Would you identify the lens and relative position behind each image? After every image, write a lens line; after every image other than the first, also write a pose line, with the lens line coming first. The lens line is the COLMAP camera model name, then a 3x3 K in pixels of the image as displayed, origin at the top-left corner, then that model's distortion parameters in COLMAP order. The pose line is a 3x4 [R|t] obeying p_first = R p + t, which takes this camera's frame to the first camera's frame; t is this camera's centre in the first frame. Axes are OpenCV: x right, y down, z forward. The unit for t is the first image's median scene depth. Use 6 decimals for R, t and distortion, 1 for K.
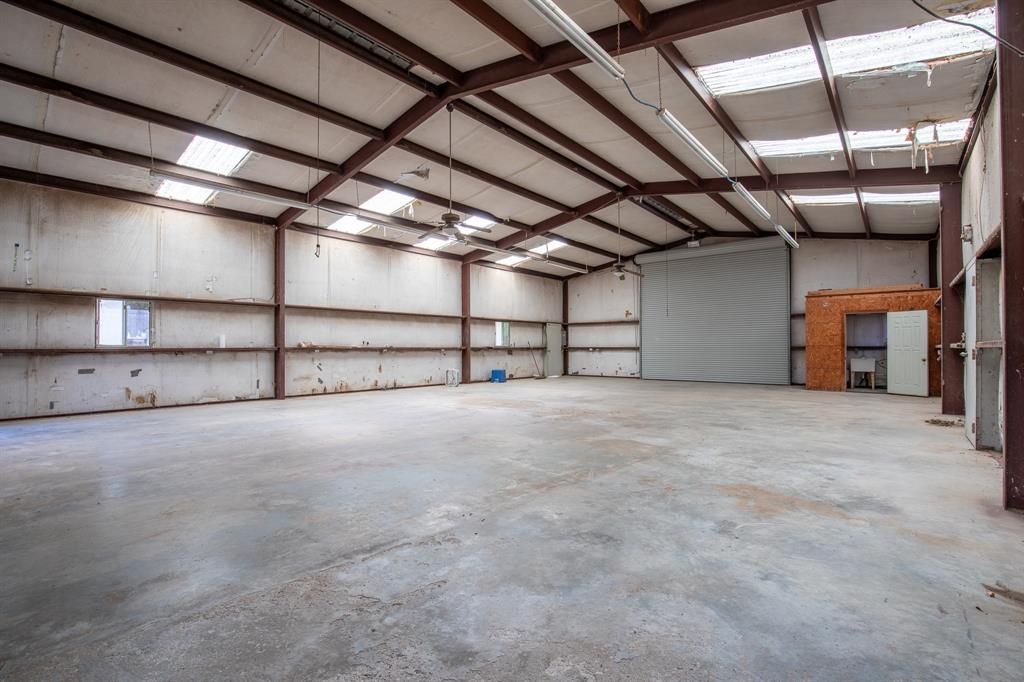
lens RADIAL K [[465.9, 0, 512.0], [0, 465.9, 341.0], [0, 0, 1]] dist [-0.039856, -0.000346]
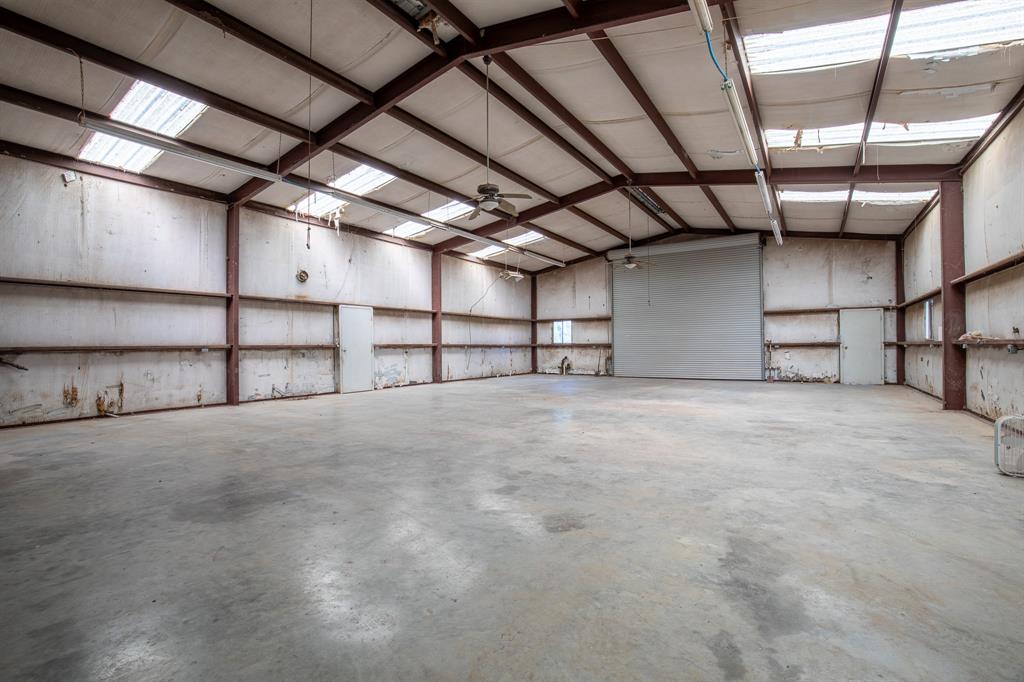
lens RADIAL K [[473.6, 0, 512.0], [0, 473.6, 341.0], [0, 0, 1]] dist [-0.024262, -0.000336]
pose [[0.992693, 0.002314, 0.120644, -0.092212], [-0.002936, 0.999983, 0.004980, 0.000790], [-0.120631, -0.005298, 0.992683, 0.067772]]
